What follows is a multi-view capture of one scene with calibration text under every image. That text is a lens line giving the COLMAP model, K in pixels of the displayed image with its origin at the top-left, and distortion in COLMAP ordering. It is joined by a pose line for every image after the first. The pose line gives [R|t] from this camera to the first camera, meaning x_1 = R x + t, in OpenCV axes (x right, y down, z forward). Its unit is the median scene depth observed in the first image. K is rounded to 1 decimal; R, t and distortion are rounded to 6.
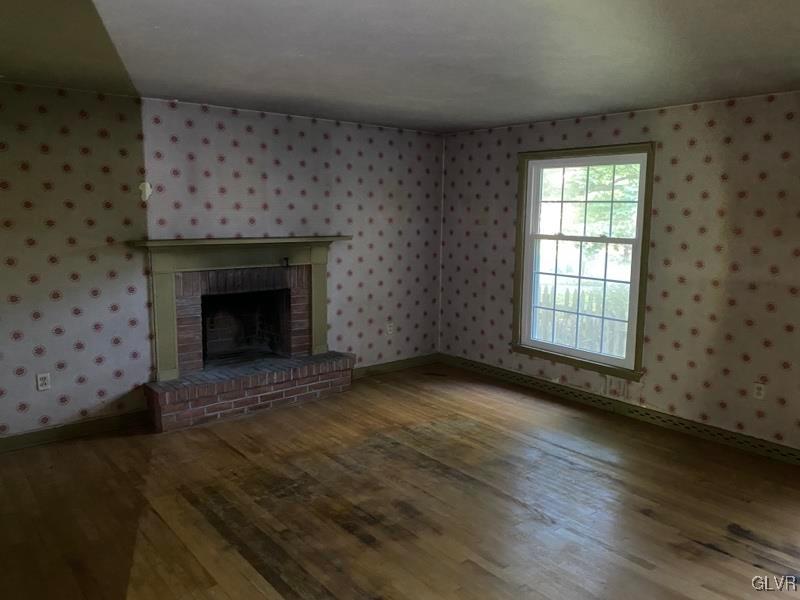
lens RADIAL K [[611.0, 0, 415.6], [0, 611.0, 300.3], [0, 0, 1]] dist [0.066264, -0.089484]
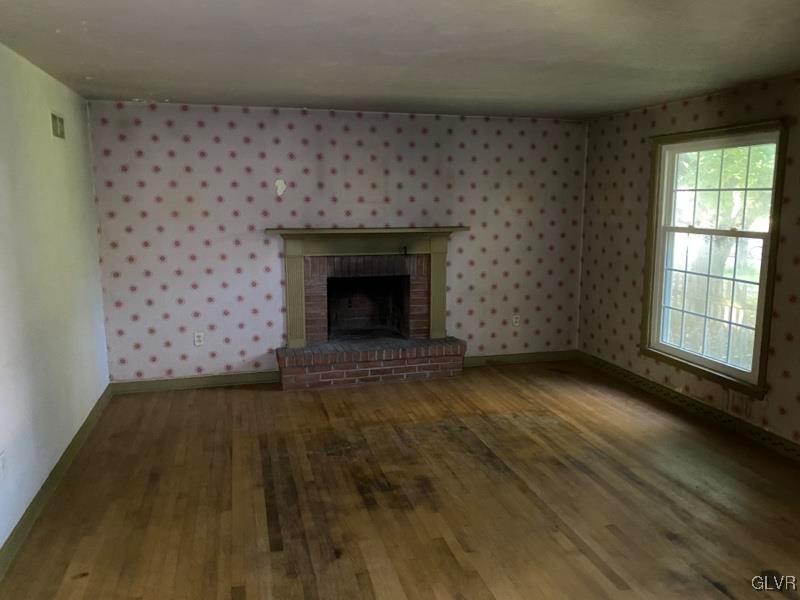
lens RADIAL K [[611.0, 0, 413.9], [0, 611.0, 300.9], [0, 0, 1]] dist [0.066264, -0.089484]
pose [[0.912495, 0.058330, -0.404908, 0.259528], [-0.053084, 0.998297, 0.024183, -0.000185], [0.405630, -0.000573, 0.914037, 0.019444]]
